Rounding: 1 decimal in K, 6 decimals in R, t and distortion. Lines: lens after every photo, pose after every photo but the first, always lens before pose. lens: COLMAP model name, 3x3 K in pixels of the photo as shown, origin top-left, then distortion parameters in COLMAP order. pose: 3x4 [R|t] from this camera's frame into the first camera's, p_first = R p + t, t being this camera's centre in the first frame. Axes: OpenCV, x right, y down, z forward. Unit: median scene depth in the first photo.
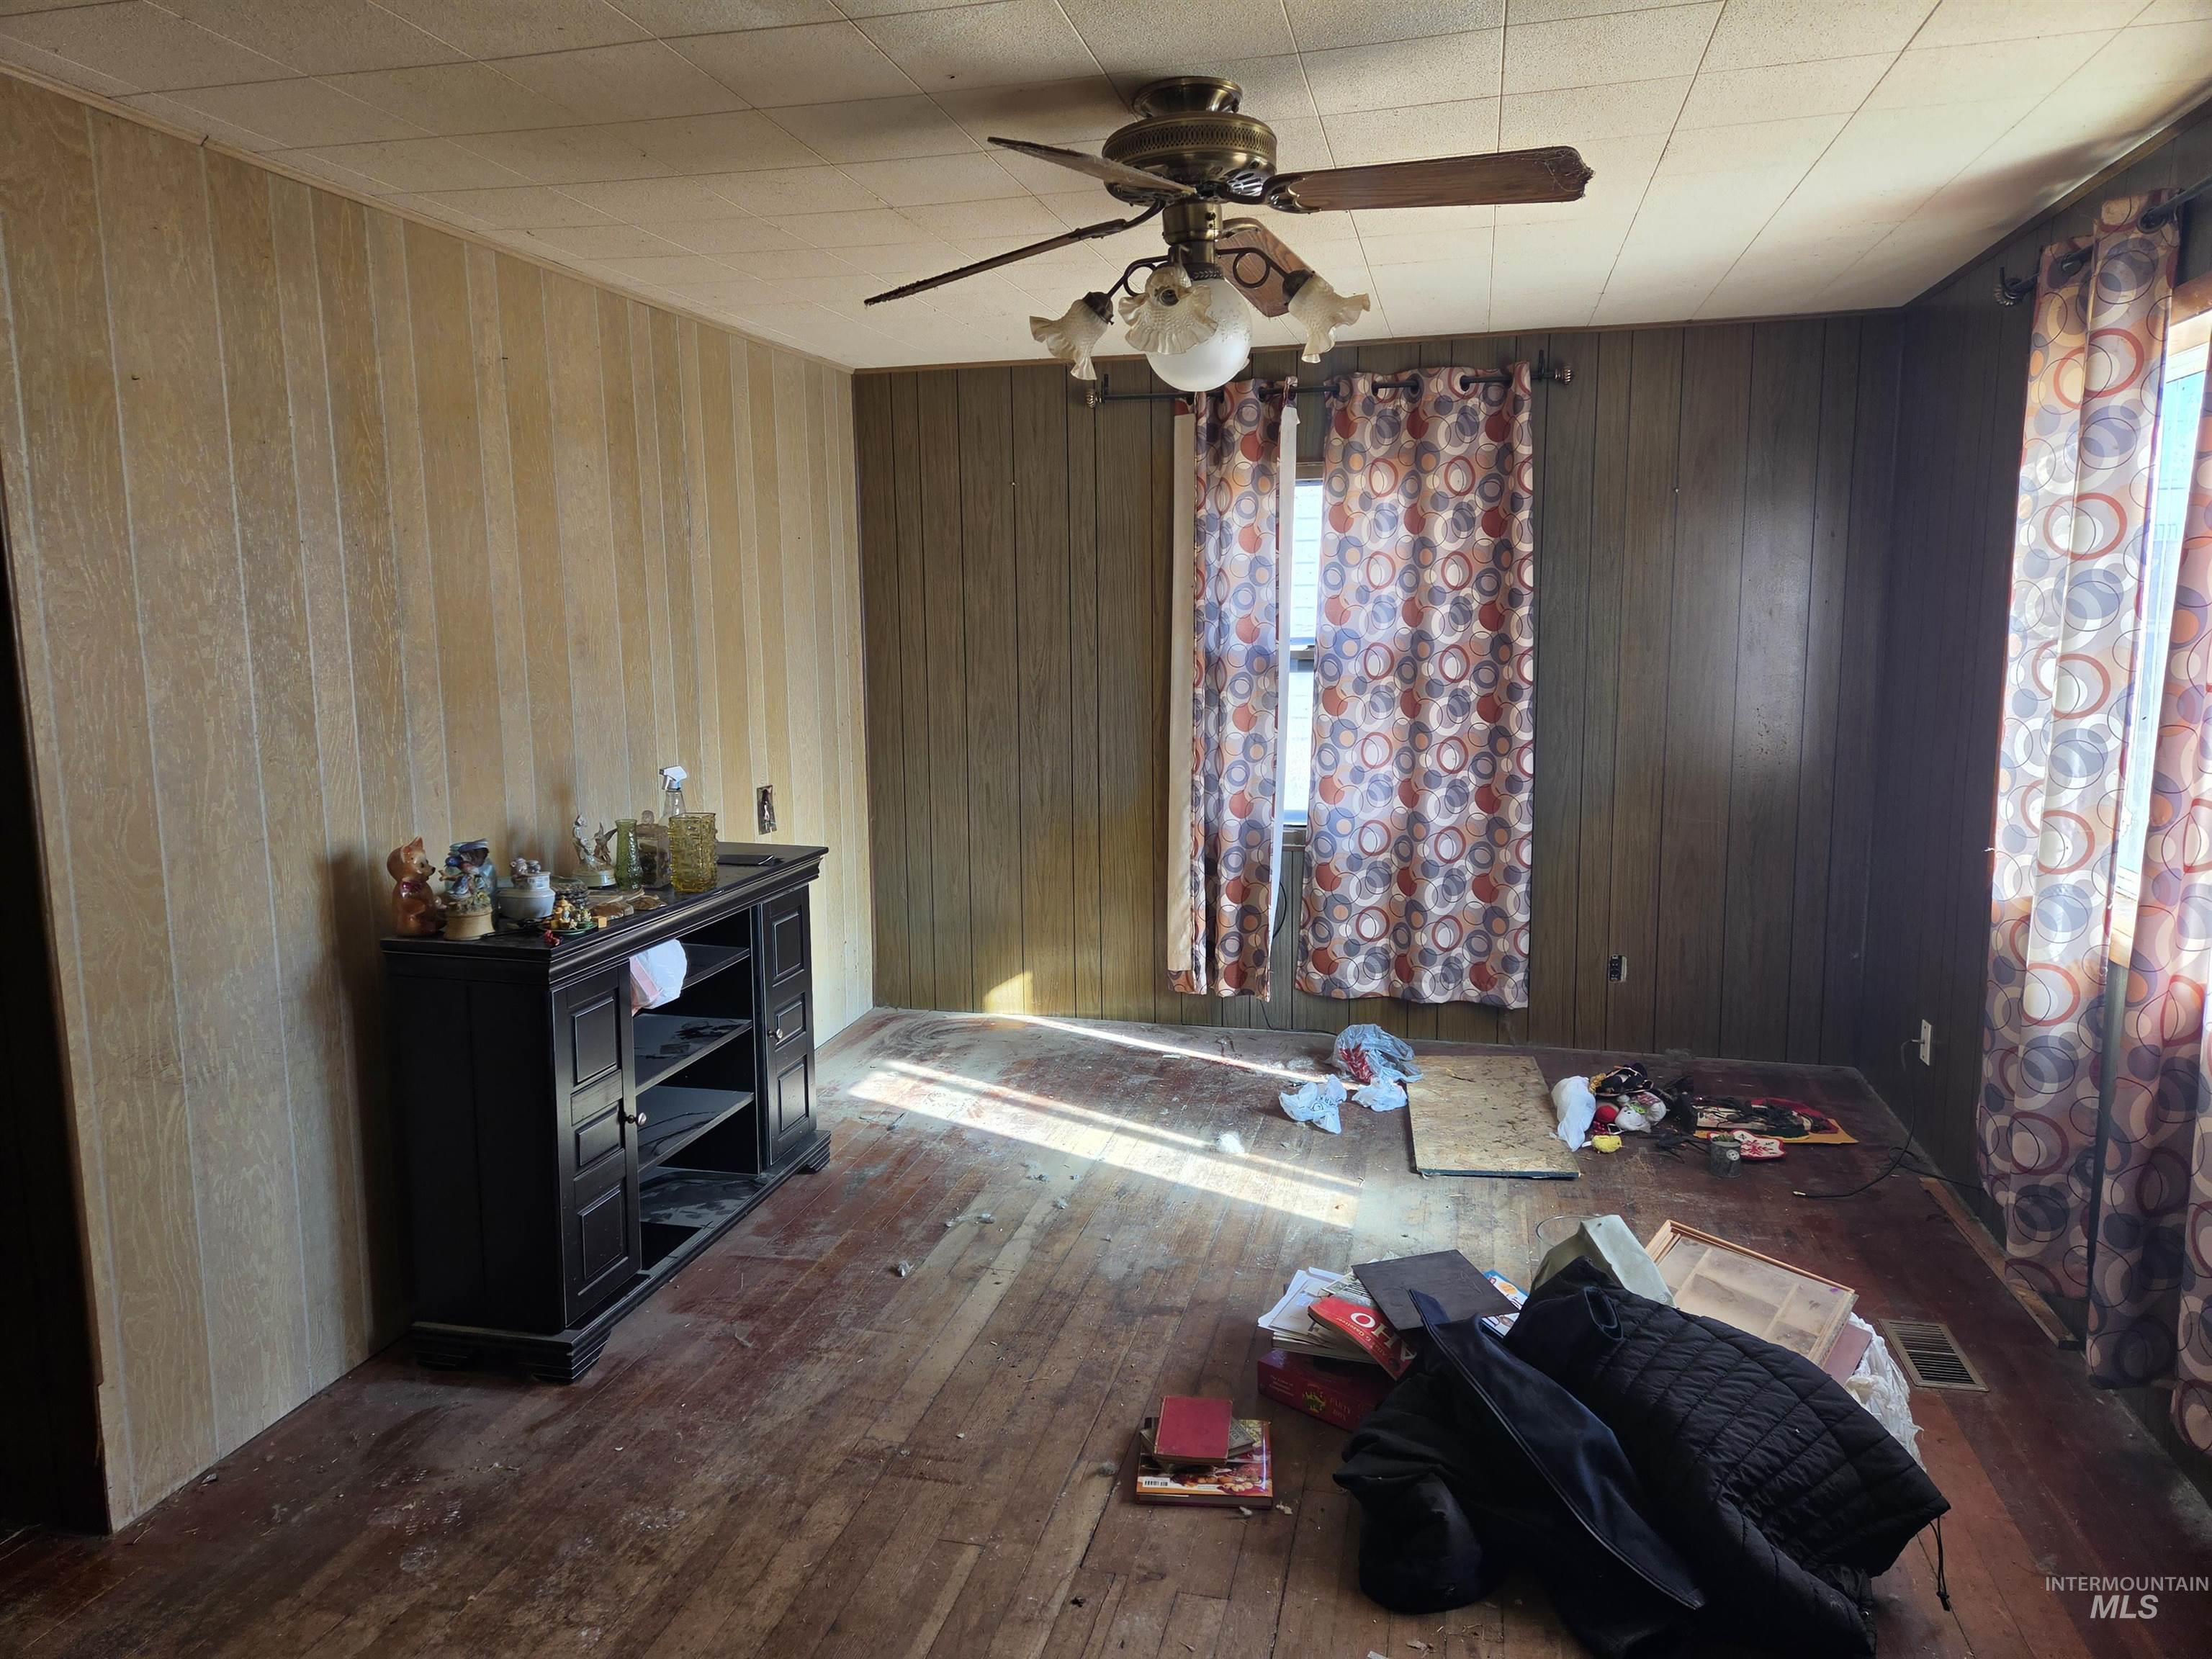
lens RADIAL K [[1477.6, 0, 1090.7], [0, 1477.6, 813.6], [0, 0, 1]] dist [0.076952, -0.068785]
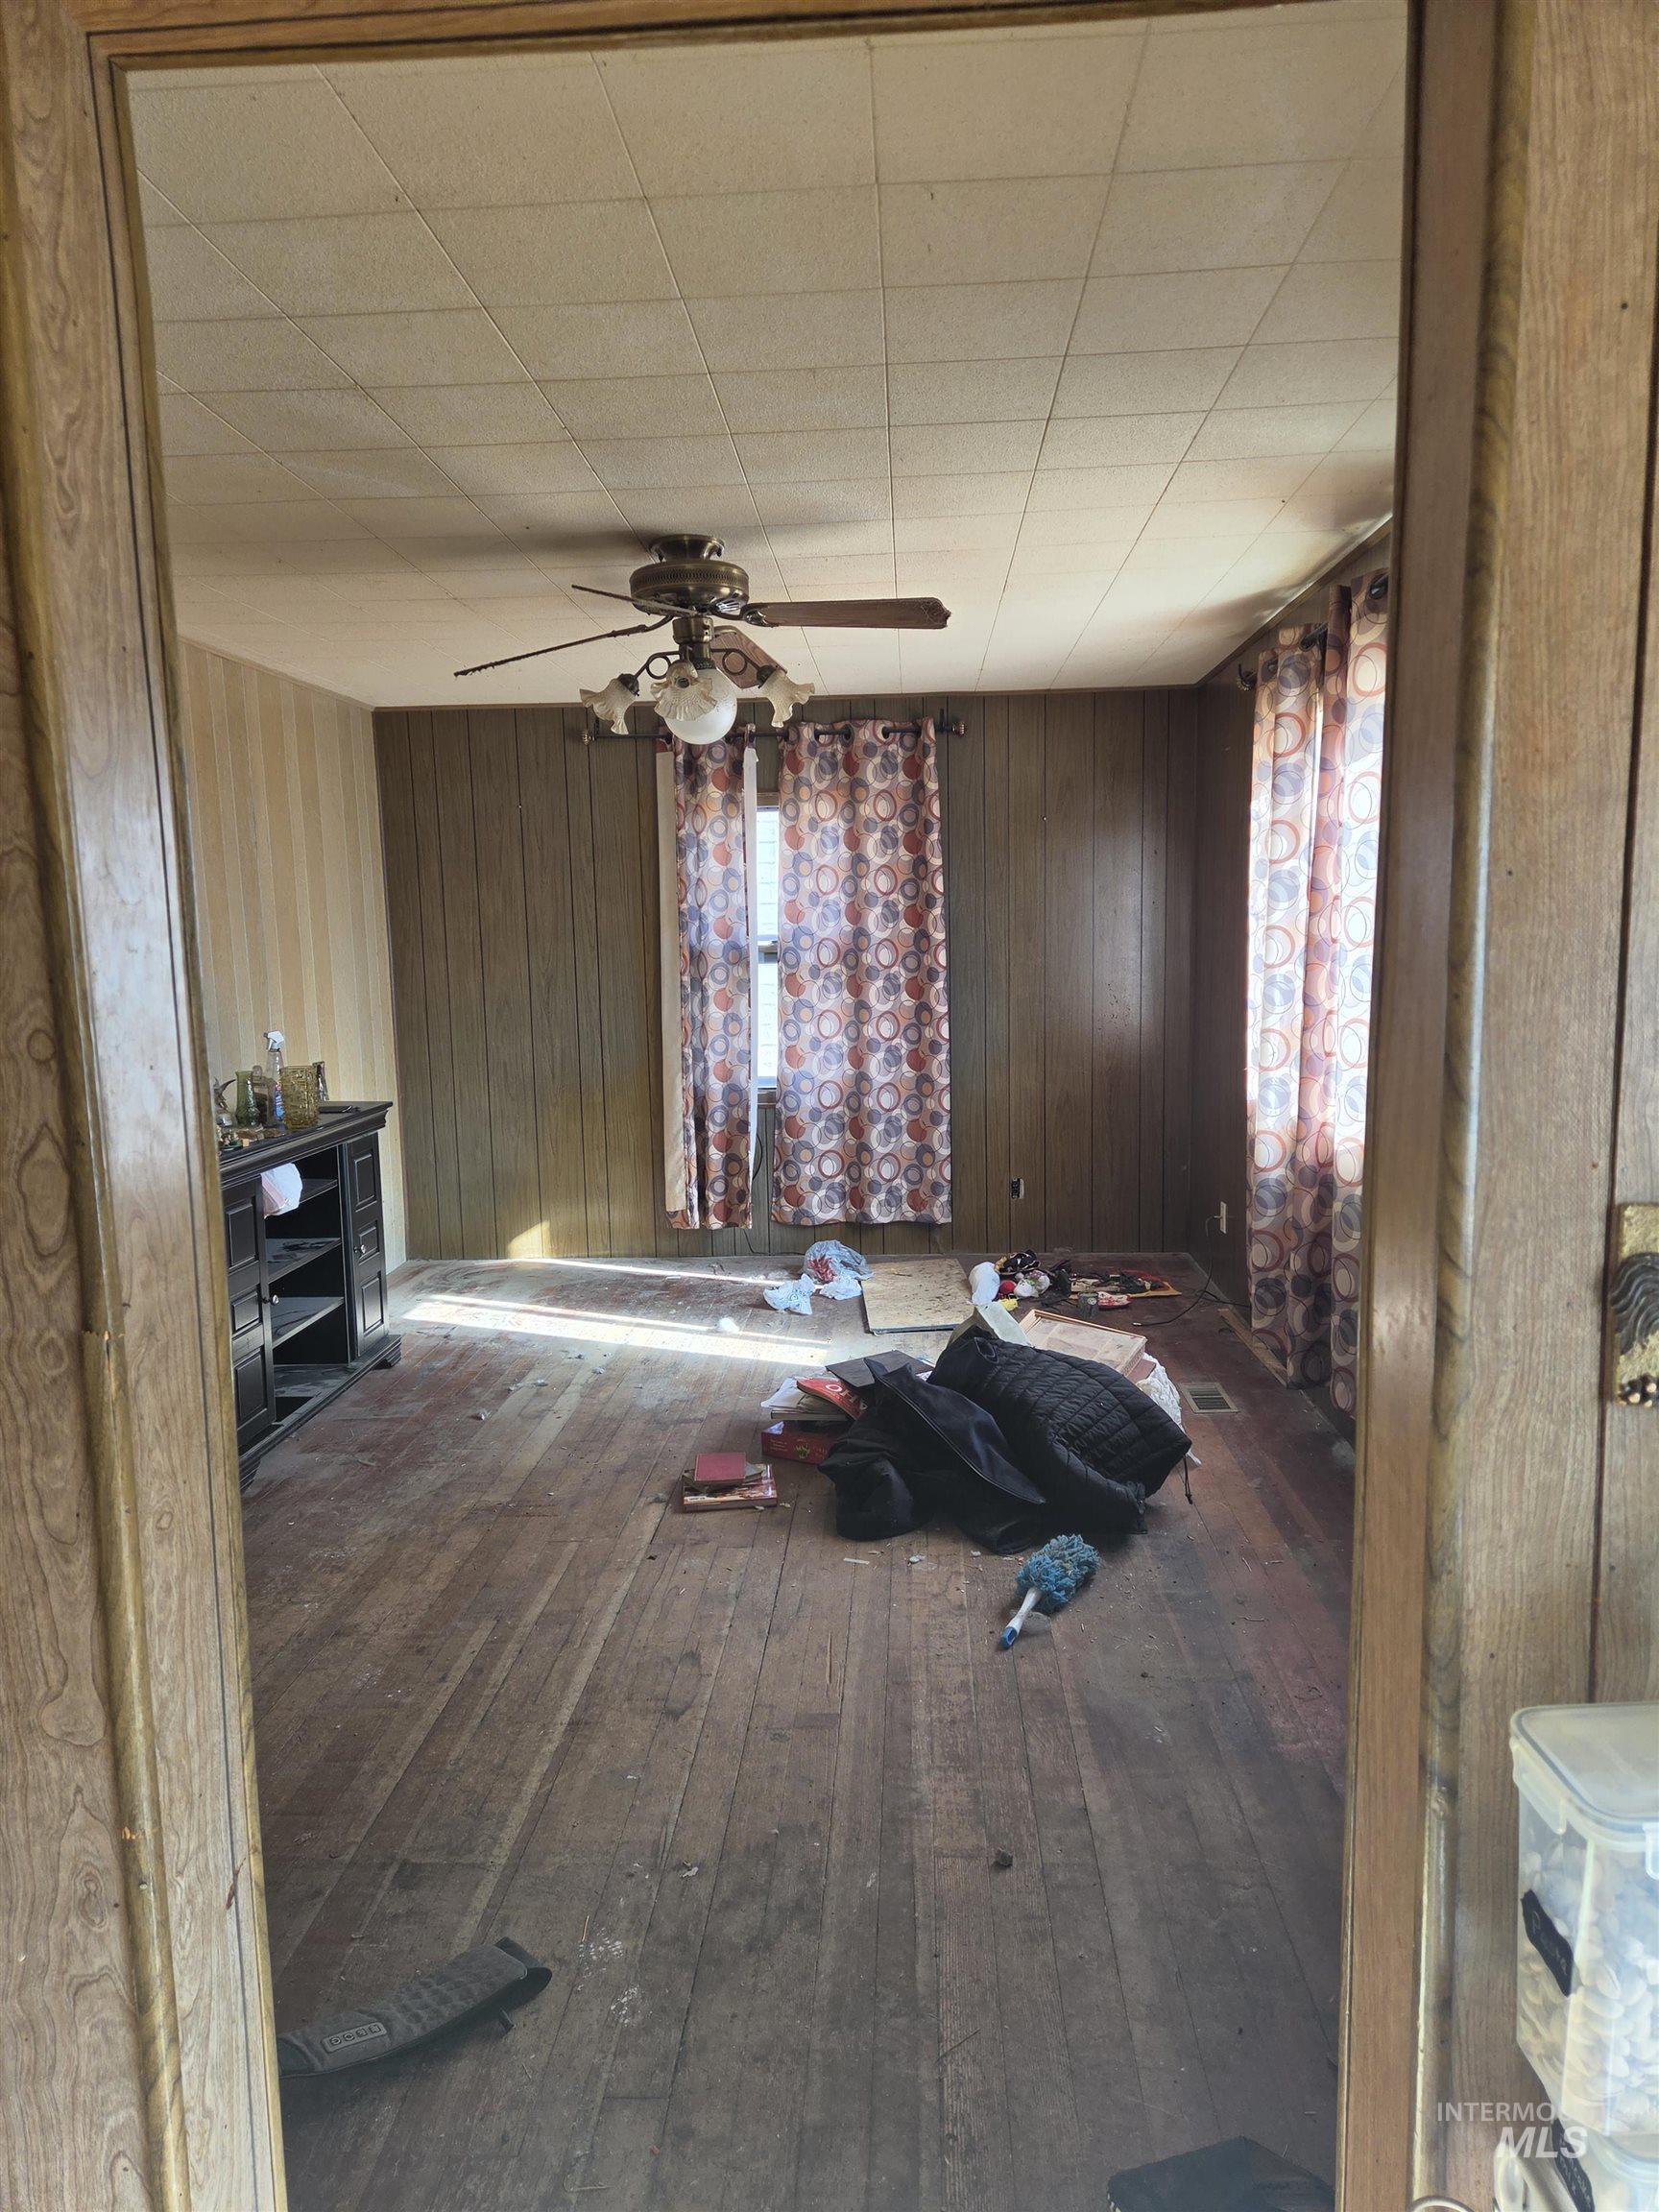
lens RADIAL K [[1477.6, 0, 831.9], [0, 1477.6, 1123.7], [0, 0, 1]] dist [0.076952, -0.068785]
pose [[0.980948, -0.033247, 0.191402, -0.065464], [0.035392, 0.999343, -0.007798, 0.072629], [-0.191017, 0.014424, 0.981481, -0.314149]]
